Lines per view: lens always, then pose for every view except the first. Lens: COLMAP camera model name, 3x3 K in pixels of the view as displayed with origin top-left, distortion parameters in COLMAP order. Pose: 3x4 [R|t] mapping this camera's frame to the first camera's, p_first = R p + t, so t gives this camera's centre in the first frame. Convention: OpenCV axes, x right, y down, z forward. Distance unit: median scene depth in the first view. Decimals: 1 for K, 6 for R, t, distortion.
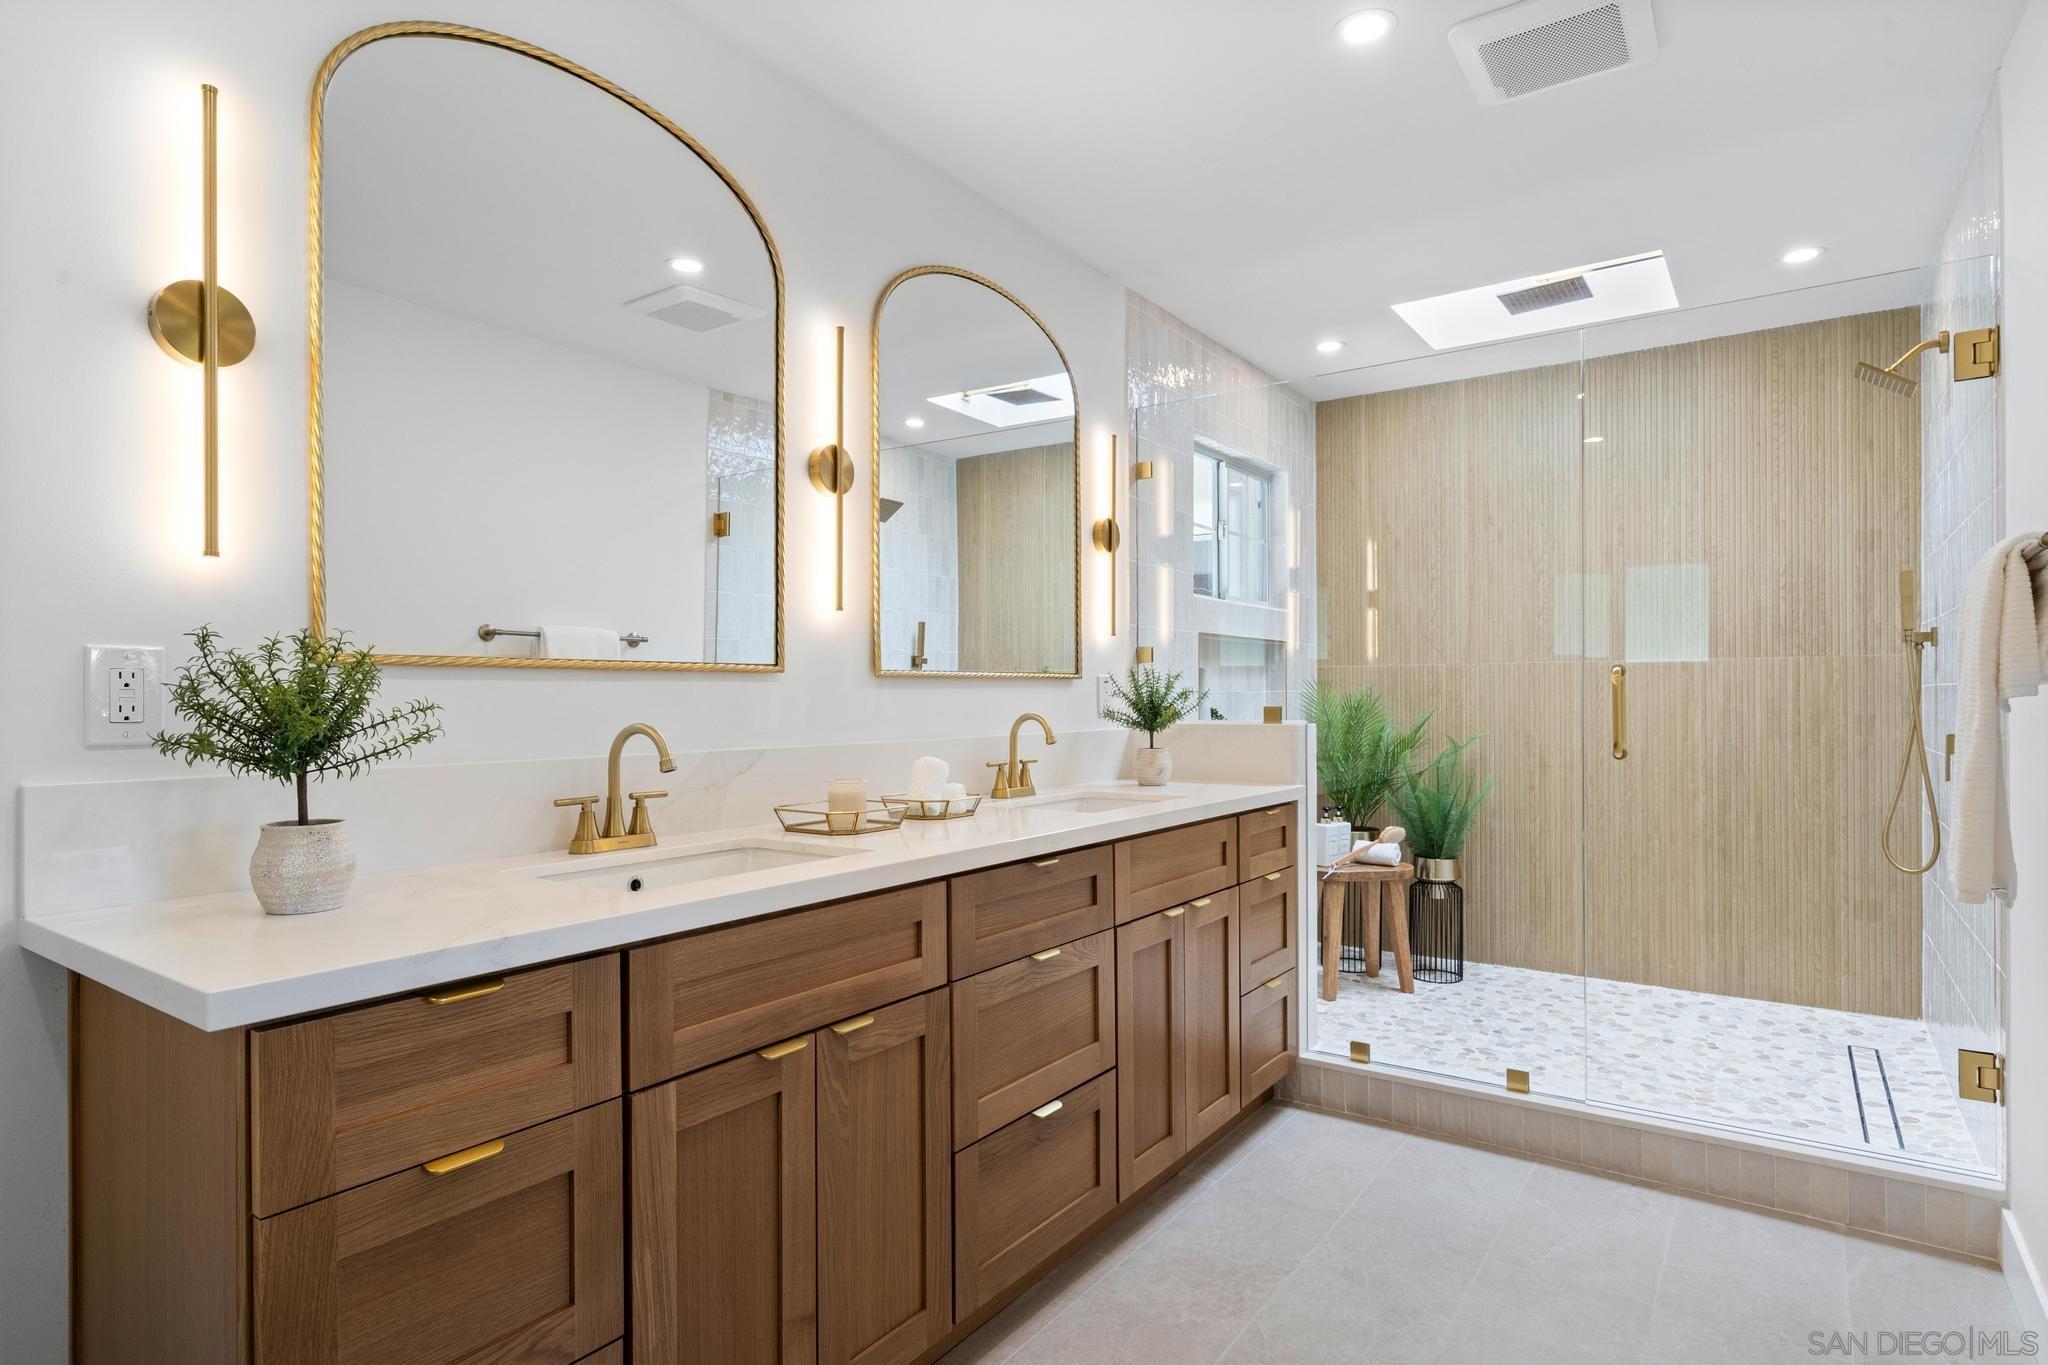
lens RADIAL K [[1088.3, 0, 1032.8], [0, 1088.3, 694.3], [0, 0, 1]] dist [0.002487, -0.000716]
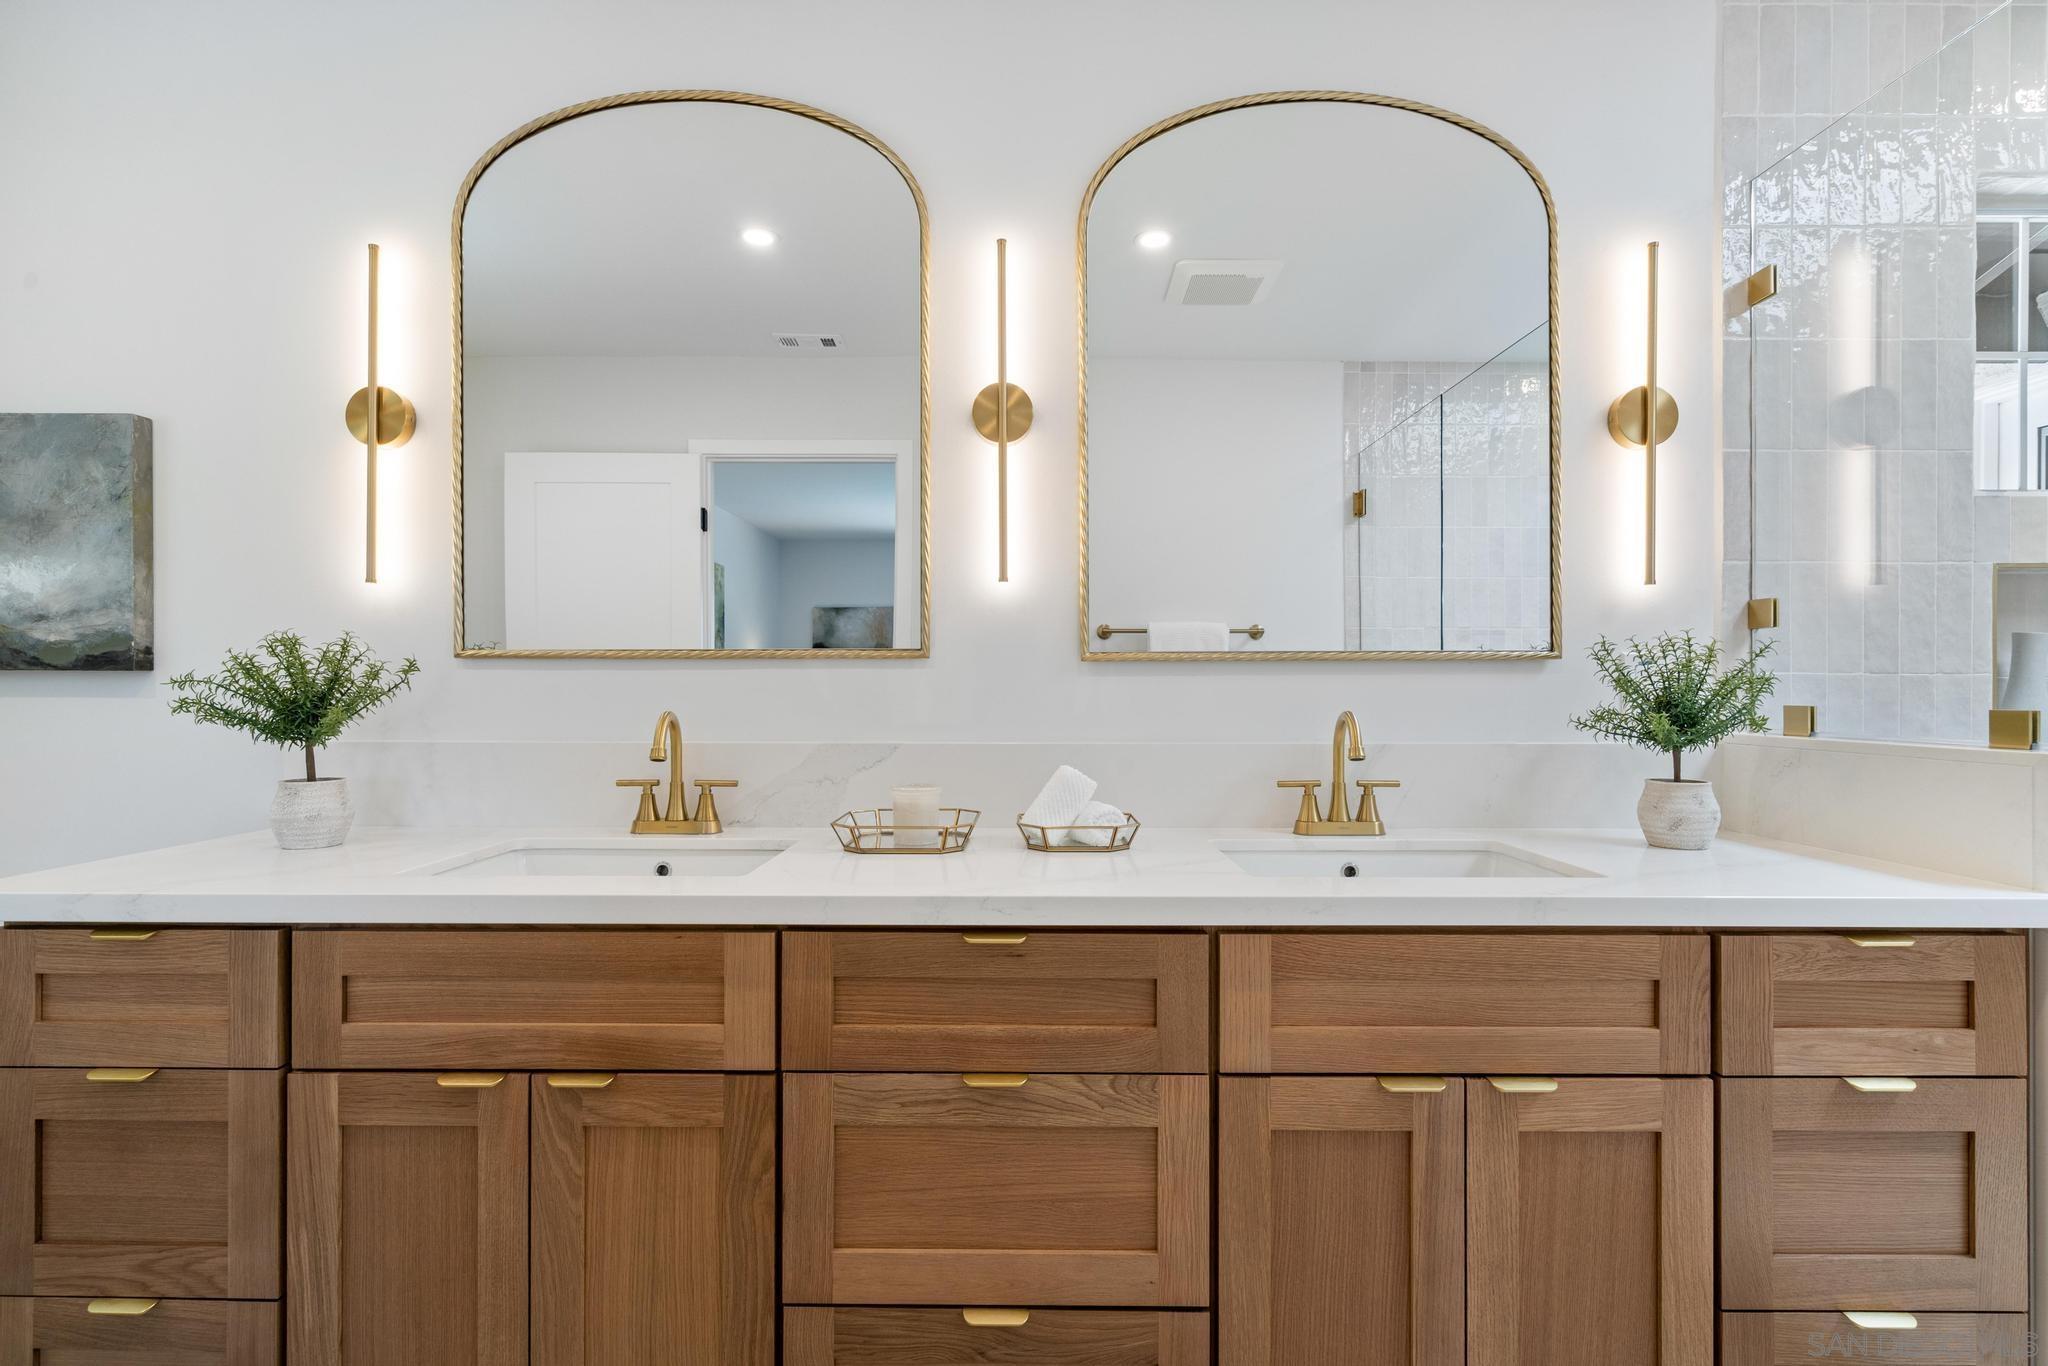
lens RADIAL K [[940.2, 0, 1029.2], [0, 940.2, 691.5], [0, 0, 1]] dist [-0.004385, 0.001749]
pose [[0.564735, 0.006042, -0.825250, 0.275815], [-0.000966, 0.999977, 0.006660, 0.001121], [0.825272, -0.002964, 0.564728, 0.394516]]
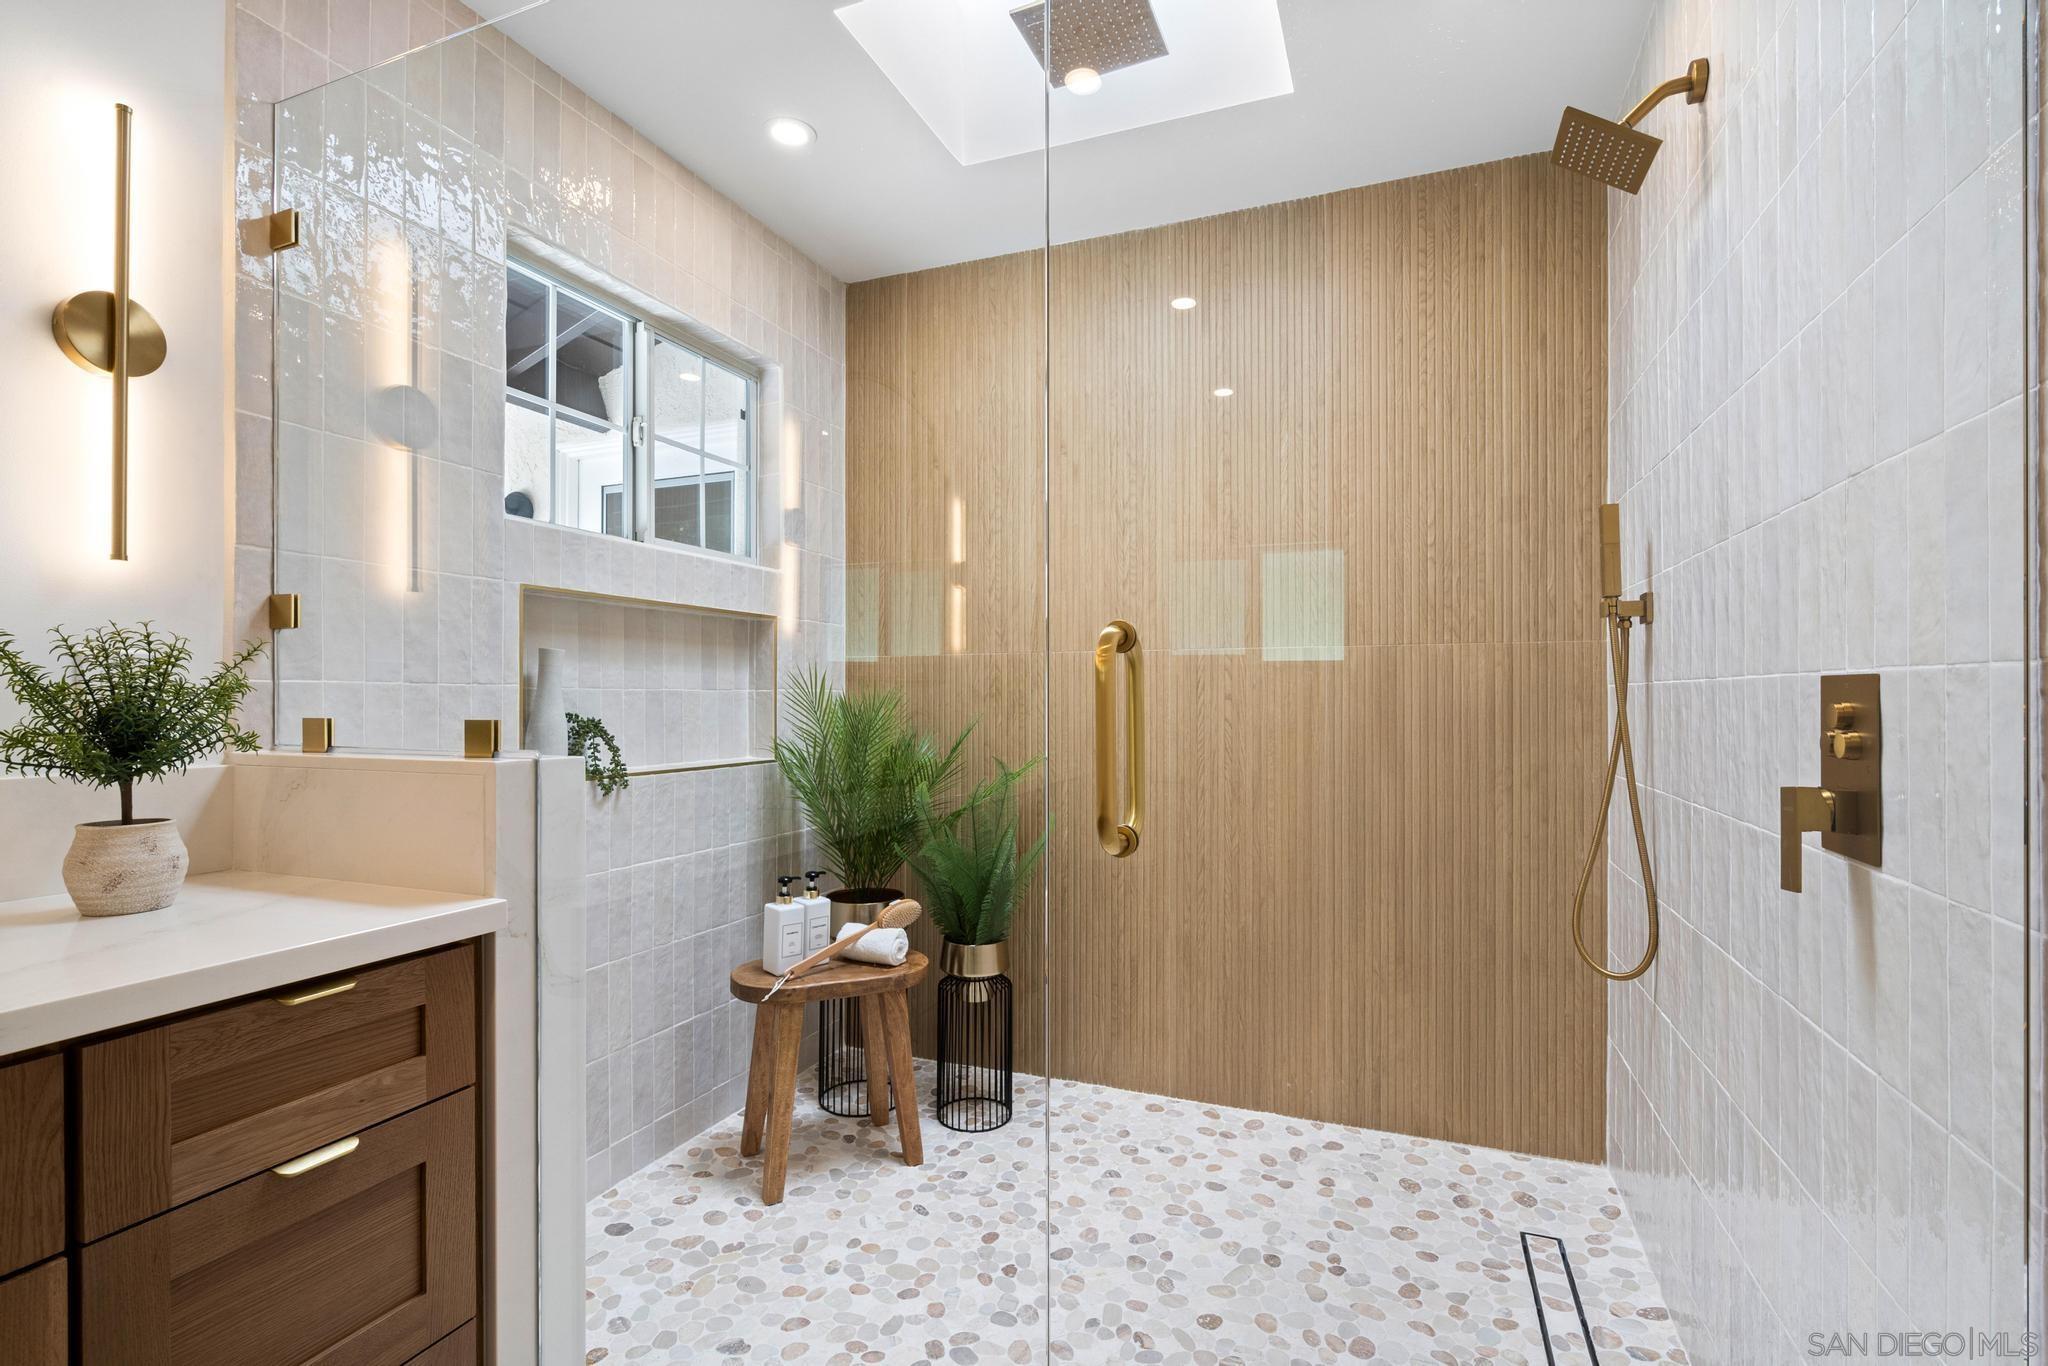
lens RADIAL K [[940.2, 0, 1045.7], [0, 940.2, 694.9], [0, 0, 1]] dist [-0.004385, 0.001749]
pose [[0.971197, 0.004466, 0.238238, 0.317870], [-0.004045, 0.999989, -0.002254, 0.000360], [-0.238246, 0.001225, 0.971204, 0.493860]]
